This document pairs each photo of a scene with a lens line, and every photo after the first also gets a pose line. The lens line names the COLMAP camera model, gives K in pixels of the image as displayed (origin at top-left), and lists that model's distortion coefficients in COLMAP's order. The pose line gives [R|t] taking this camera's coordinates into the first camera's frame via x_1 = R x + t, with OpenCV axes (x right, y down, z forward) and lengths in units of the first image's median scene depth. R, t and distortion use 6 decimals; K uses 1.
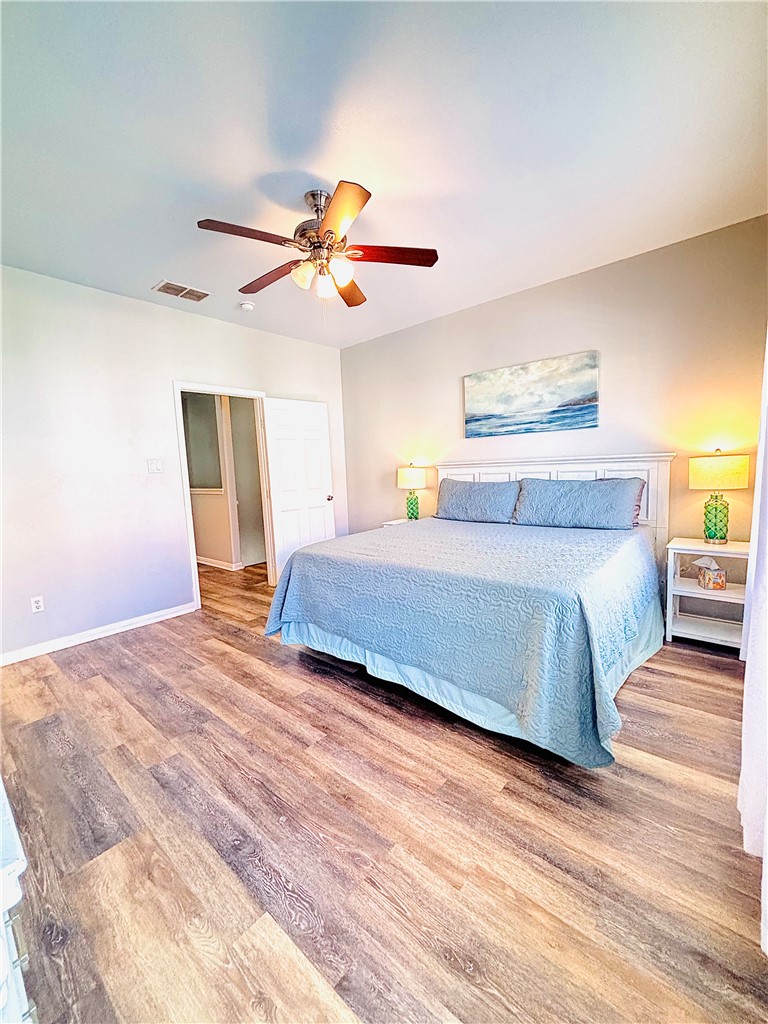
lens RADIAL K [[415.1, 0, 383.7], [0, 415.1, 512.0], [0, 0, 1]] dist [-0.005135, -0.000309]
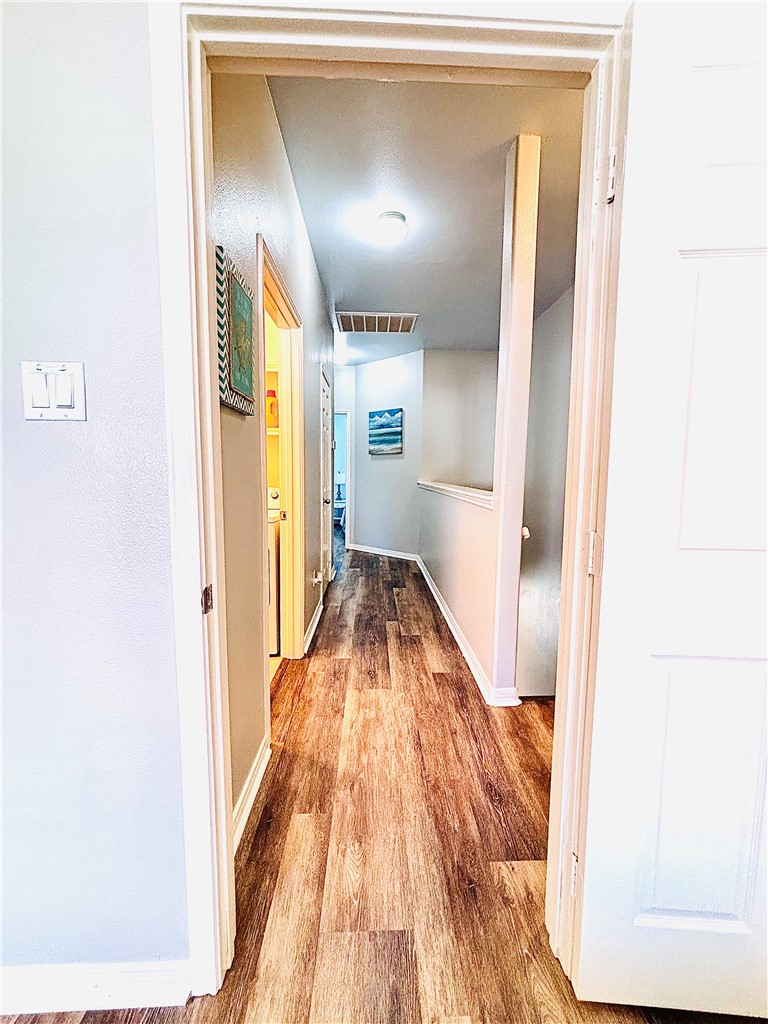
lens RADIAL K [[410.8, 0, 383.4], [0, 410.8, 505.3], [0, 0, 1]] dist [-0.006283, 0.000897]
pose [[0.677916, 0.109203, -0.726983, -0.277709], [-0.112241, 0.992686, 0.044450, -0.086035], [0.726520, 0.051464, 0.685215, 1.072666]]
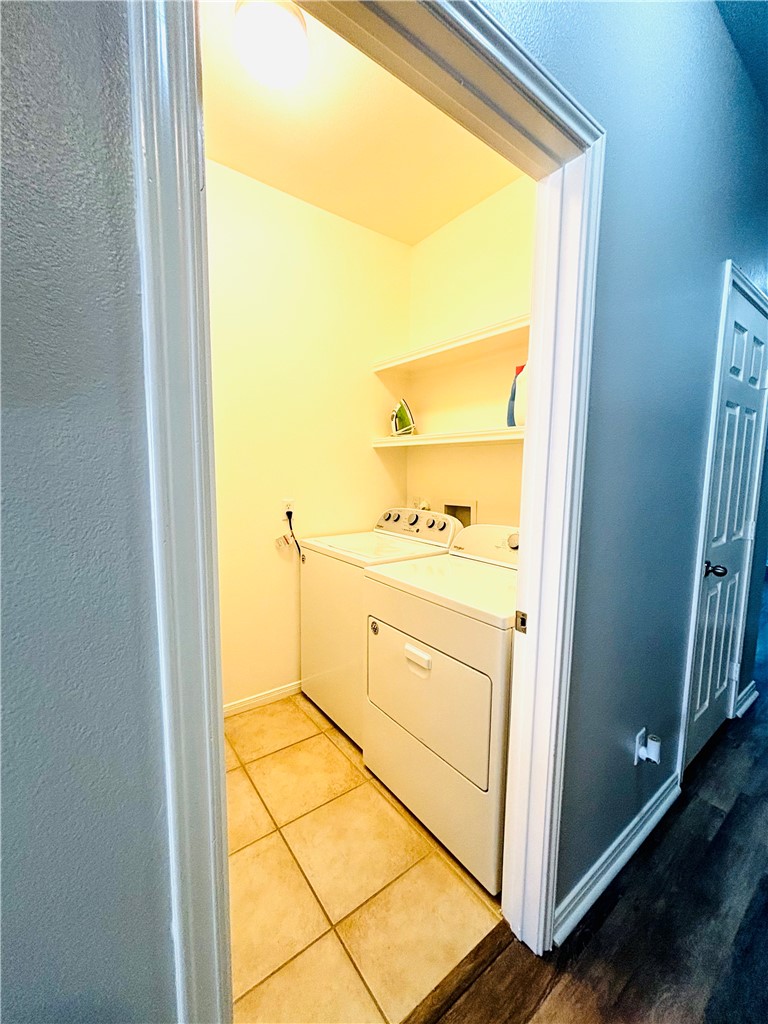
lens RADIAL K [[410.8, 0, 380.3], [0, 410.8, 508.0], [0, 0, 1]] dist [-0.006283, 0.000897]
pose [[-0.211698, 0.137553, -0.967607, -0.656504], [-0.100018, 0.981799, 0.161453, -0.152078], [0.972204, 0.130957, -0.194087, 1.436355]]
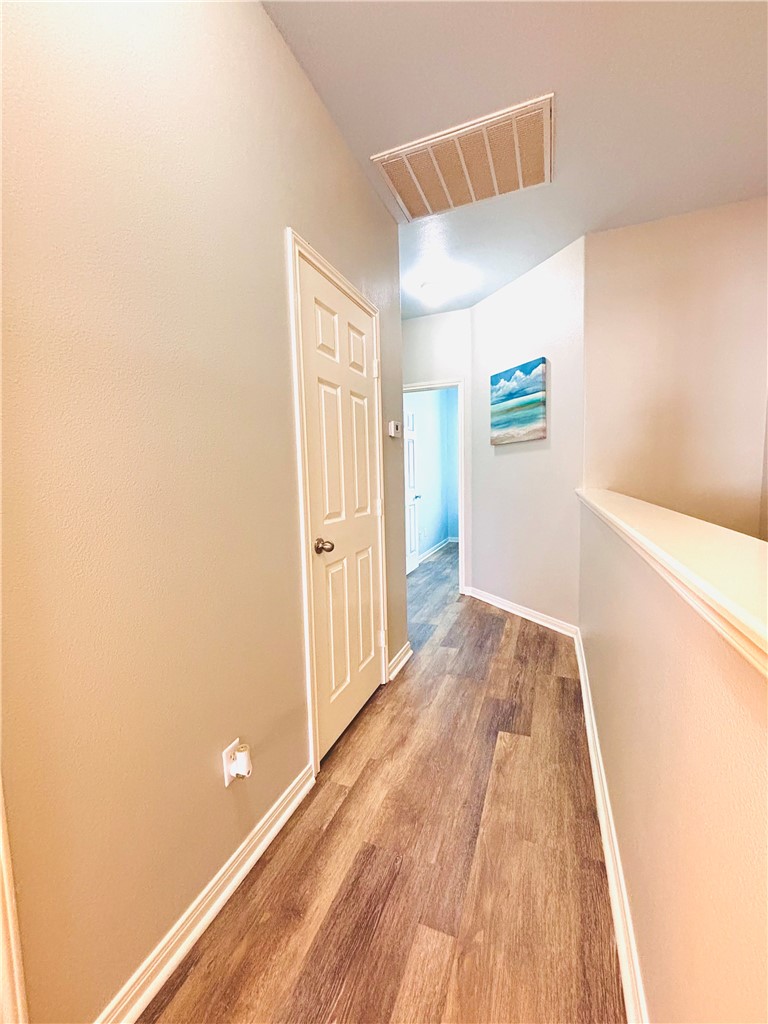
lens RADIAL K [[410.8, 0, 380.0], [0, 410.8, 509.8], [0, 0, 1]] dist [-0.006283, 0.000897]
pose [[0.321692, 0.110609, -0.940362, -0.739482], [-0.075304, 0.992996, 0.091039, -0.130950], [0.943845, 0.041527, 0.327768, 1.669068]]
